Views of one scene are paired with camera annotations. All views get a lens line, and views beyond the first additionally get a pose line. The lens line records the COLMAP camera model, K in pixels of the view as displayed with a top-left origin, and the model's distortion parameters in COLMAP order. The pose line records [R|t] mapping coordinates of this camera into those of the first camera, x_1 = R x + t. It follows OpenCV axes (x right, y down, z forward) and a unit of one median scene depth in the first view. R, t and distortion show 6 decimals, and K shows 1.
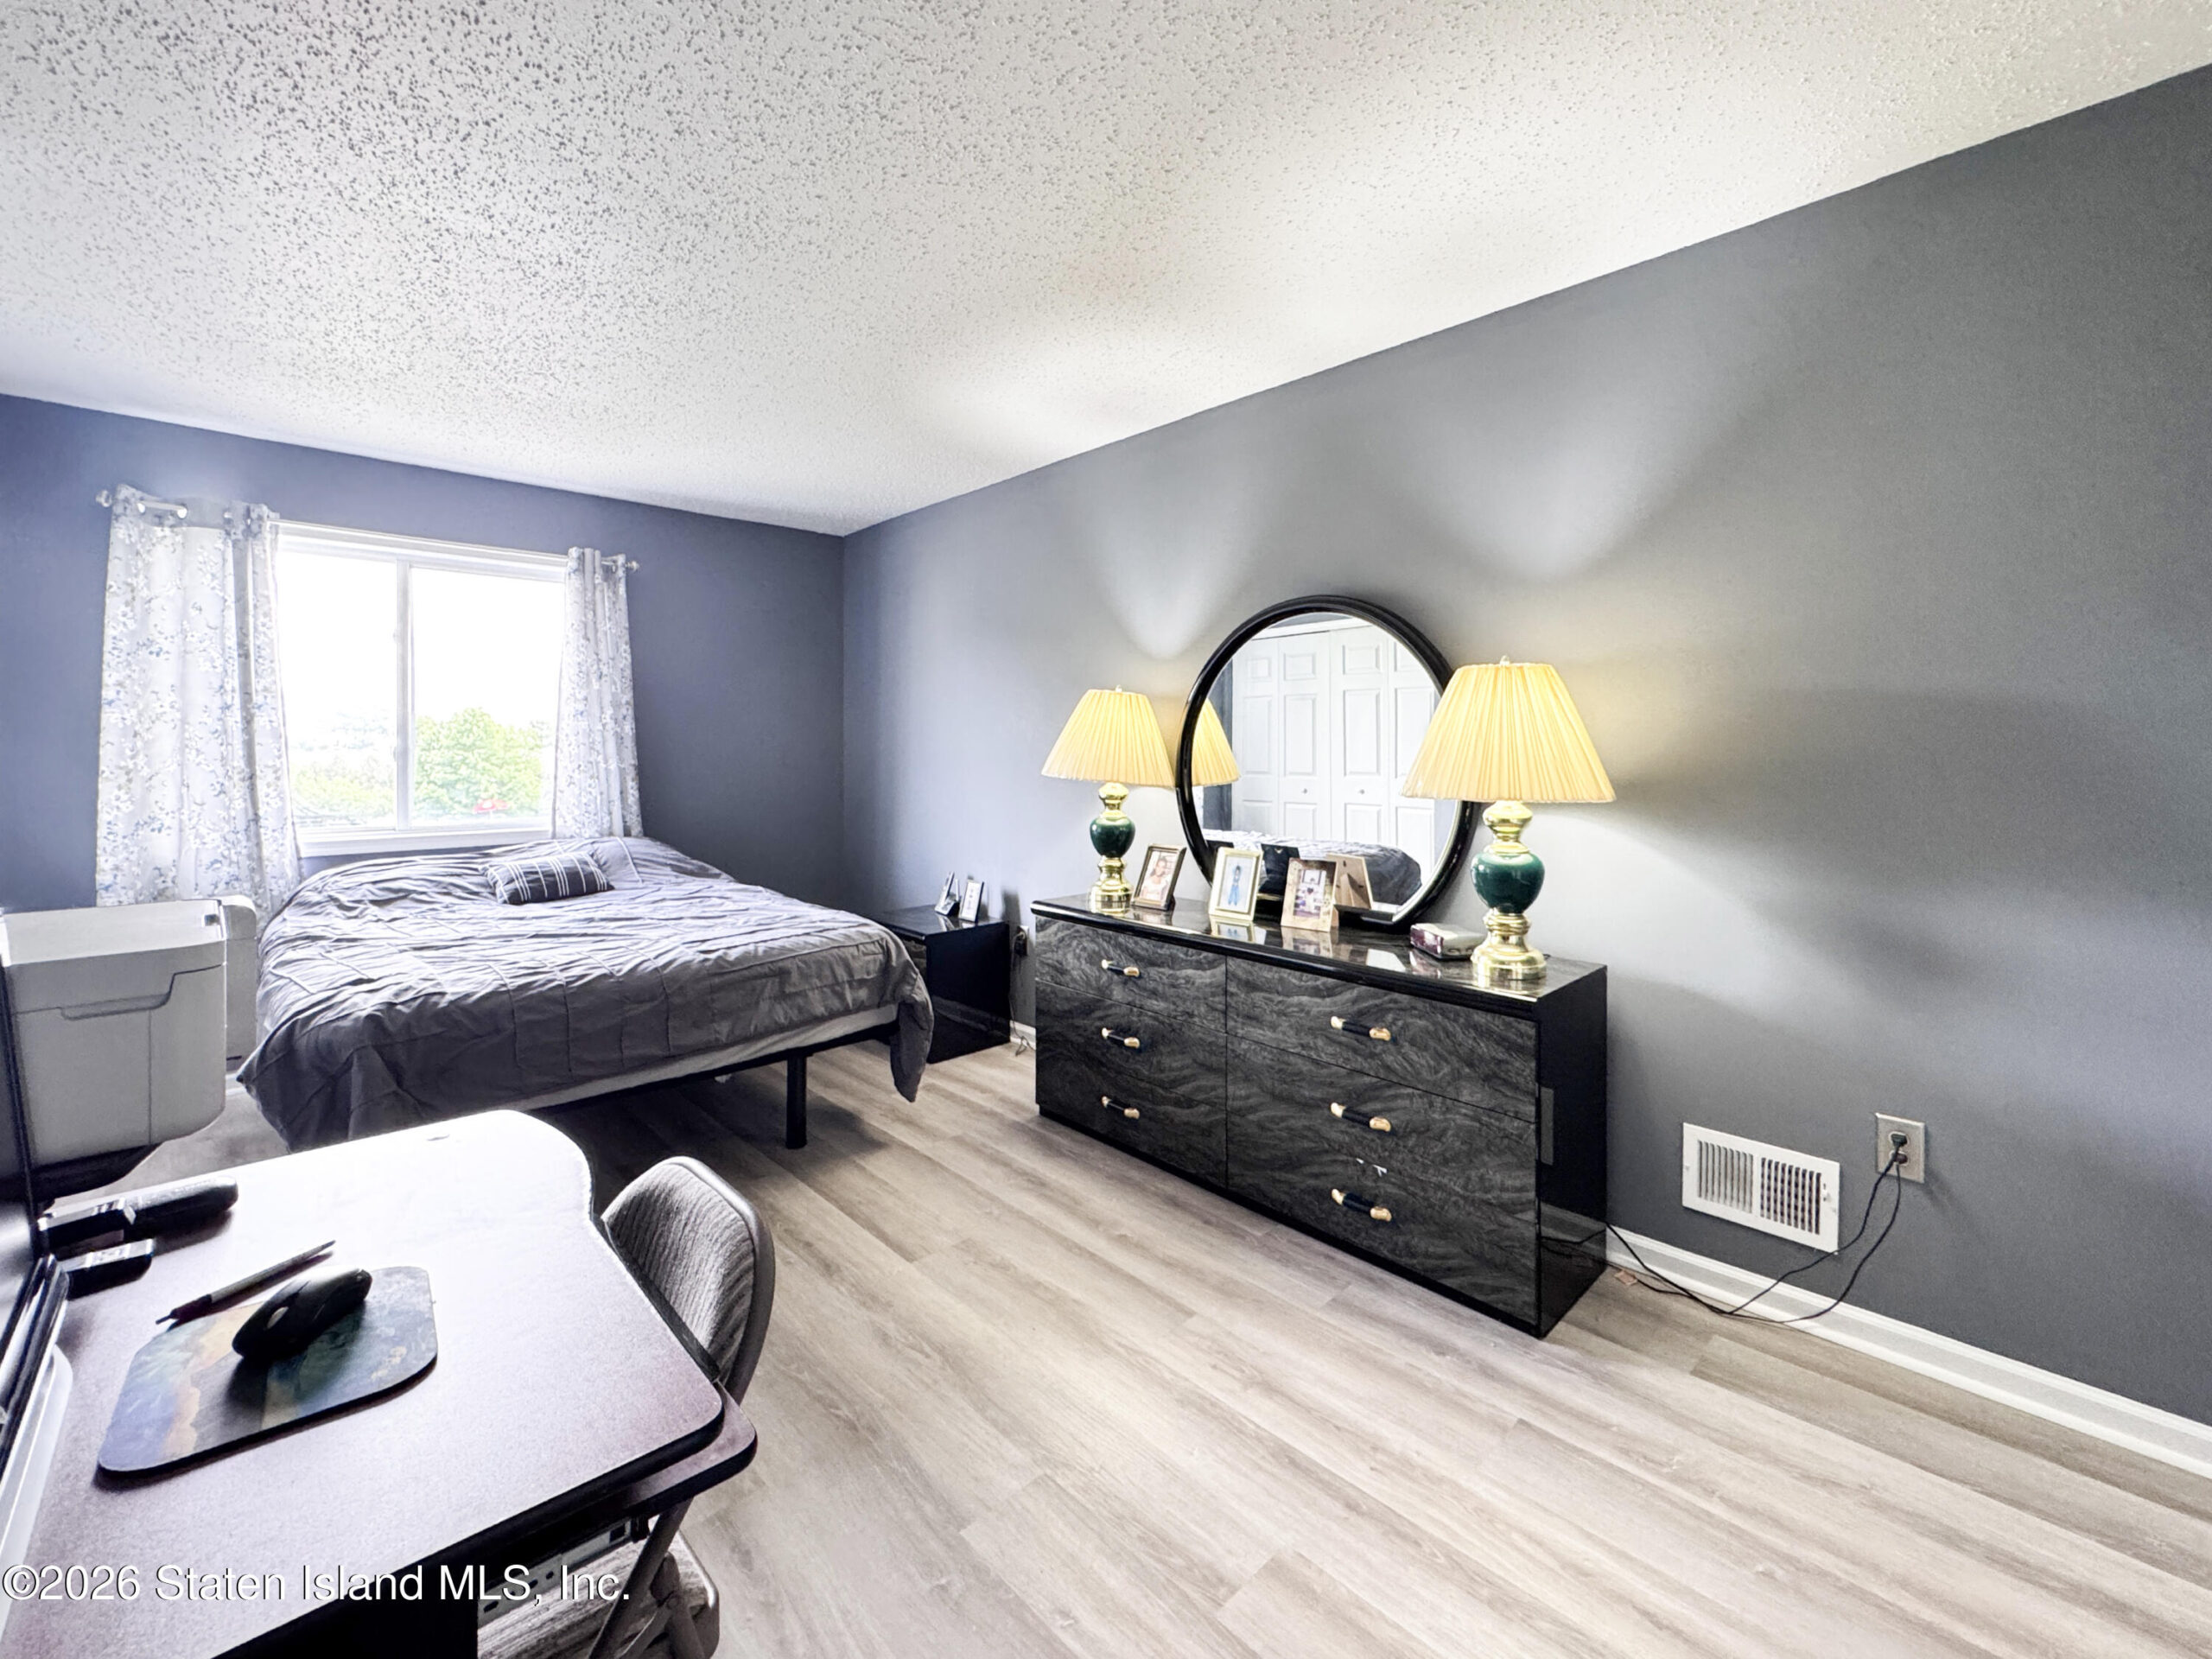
lens RADIAL K [[944.9, 0, 1107.1], [0, 944.9, 748.7], [0, 0, 1]] dist [-0.000404, -0.000039]
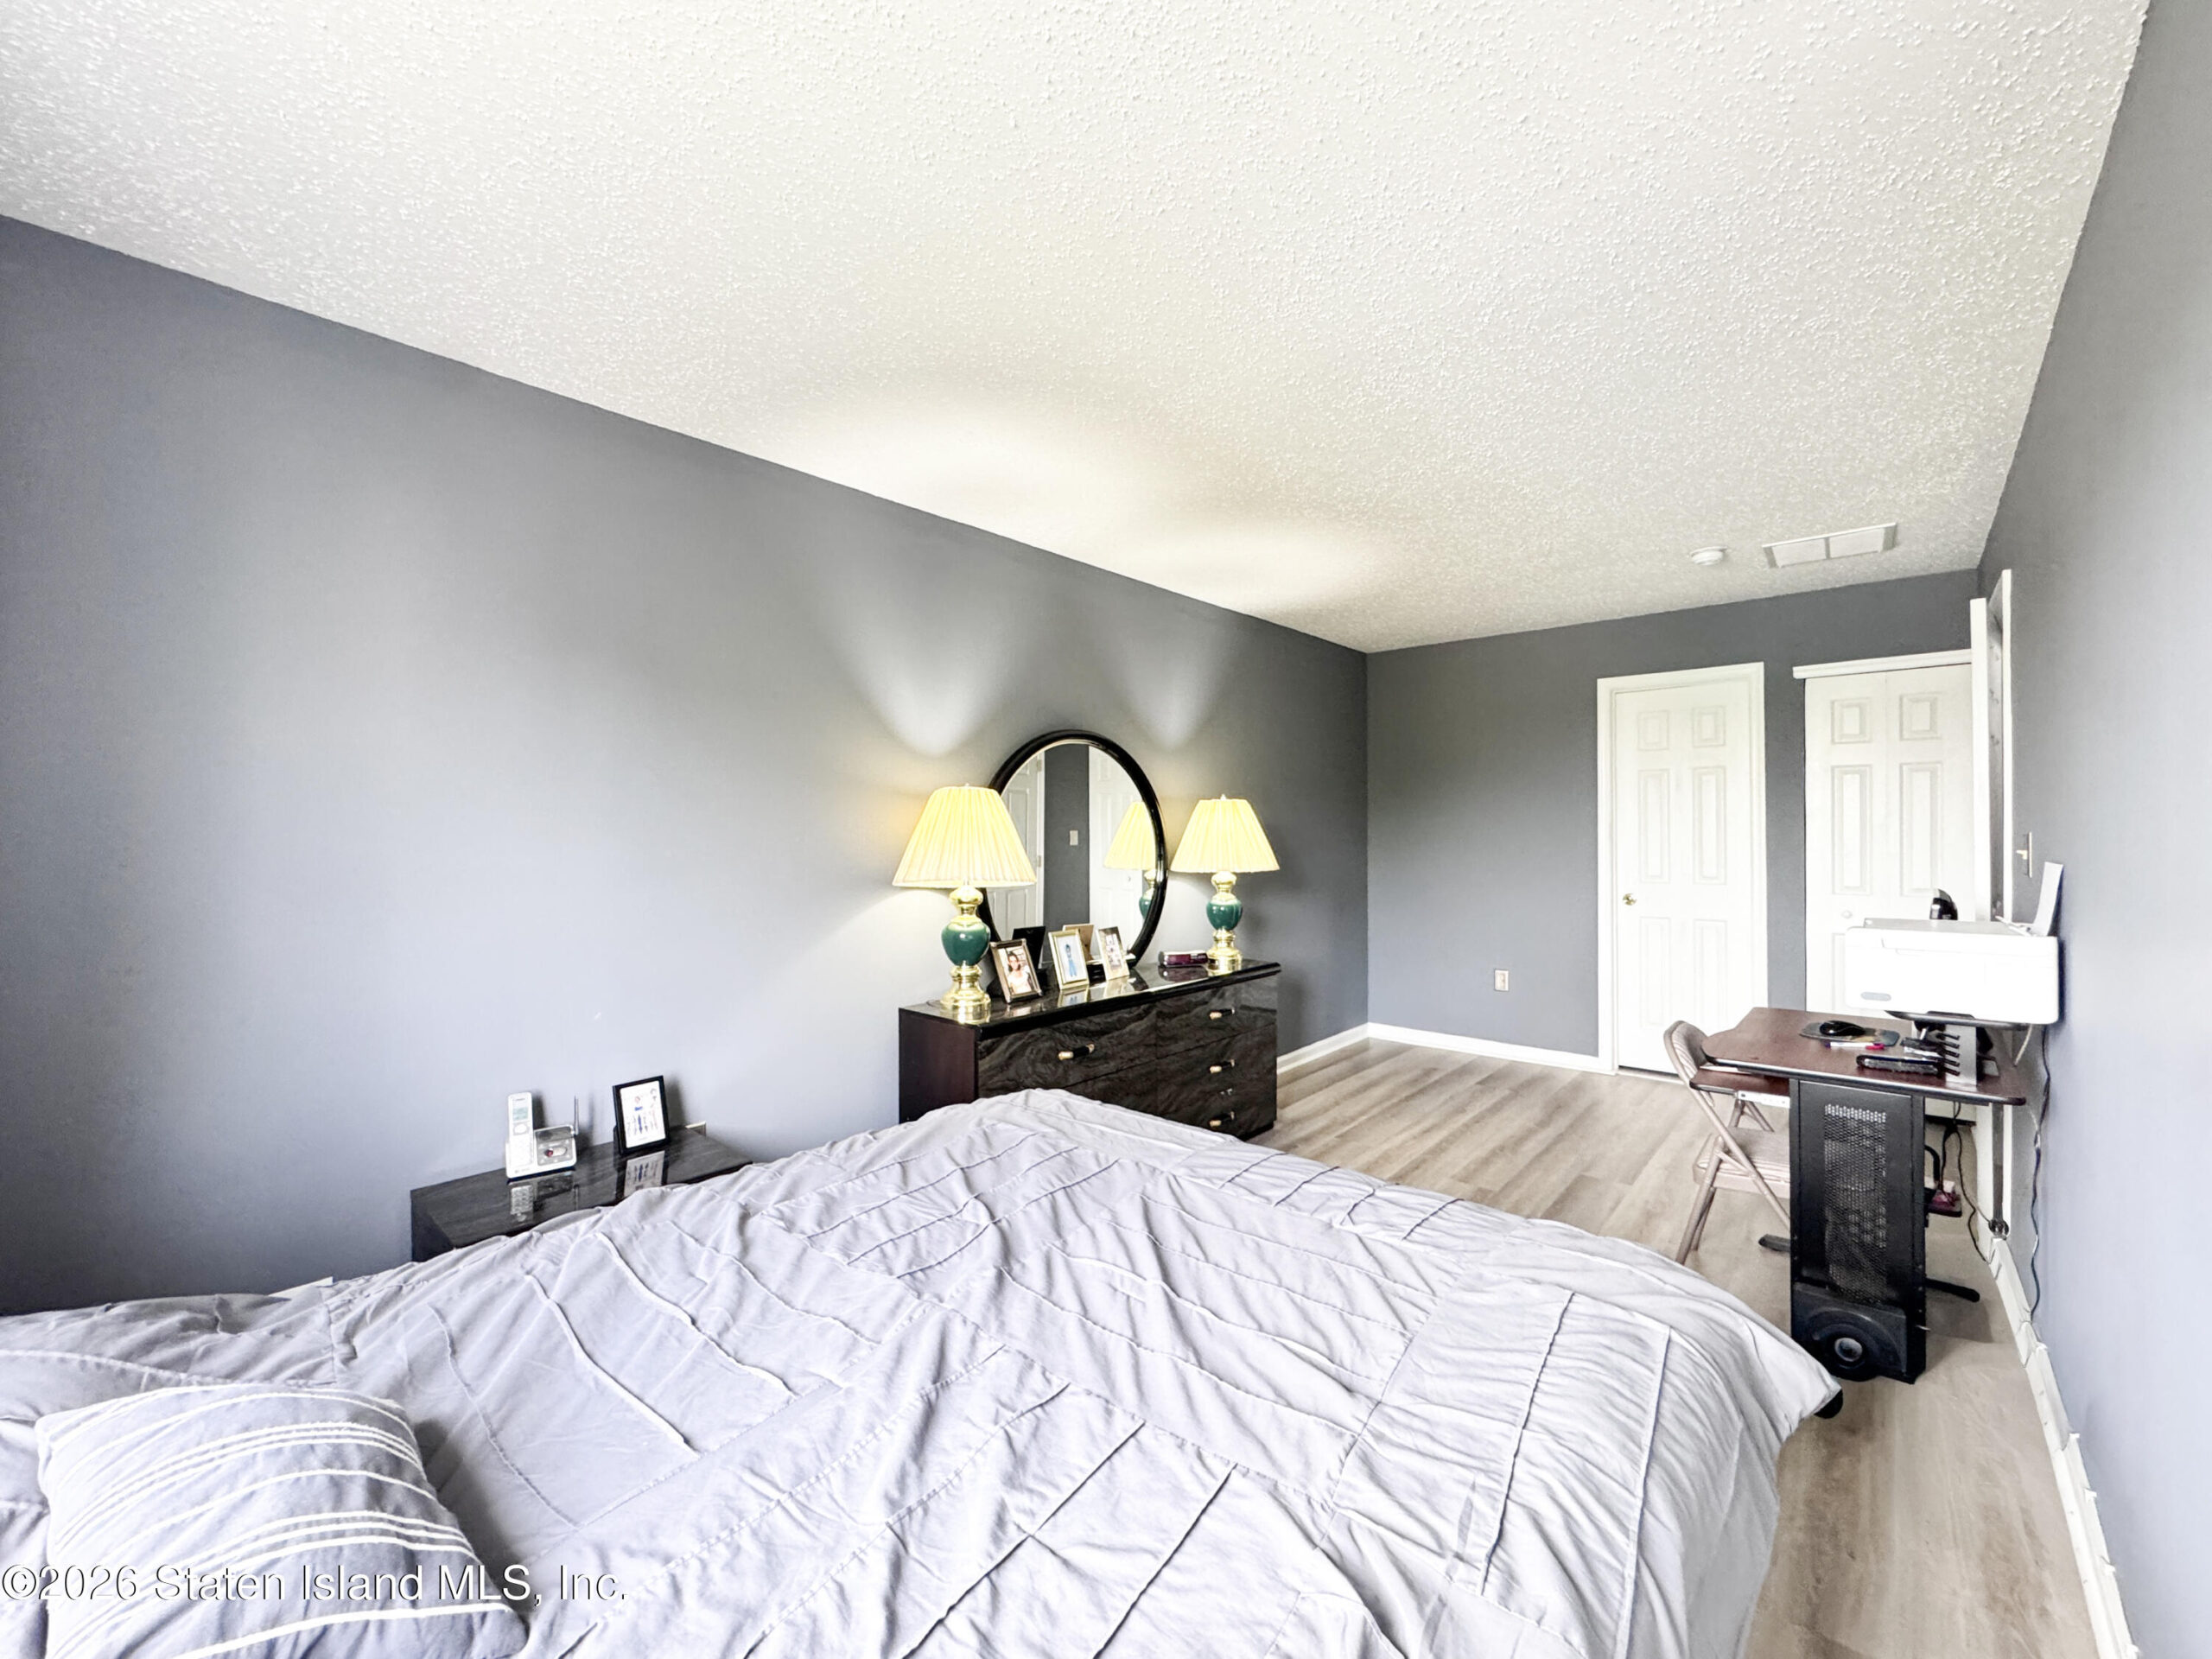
lens RADIAL K [[889.9, 0, 1106.0], [0, 889.9, 829.5], [0, 0, 1]] dist [0.000211, 0.000220]
pose [[-0.098909, 0.010137, 0.995045, -1.116718], [0.008755, 0.999918, -0.009317, -0.013334], [-0.995058, 0.007790, -0.098990, 1.185307]]
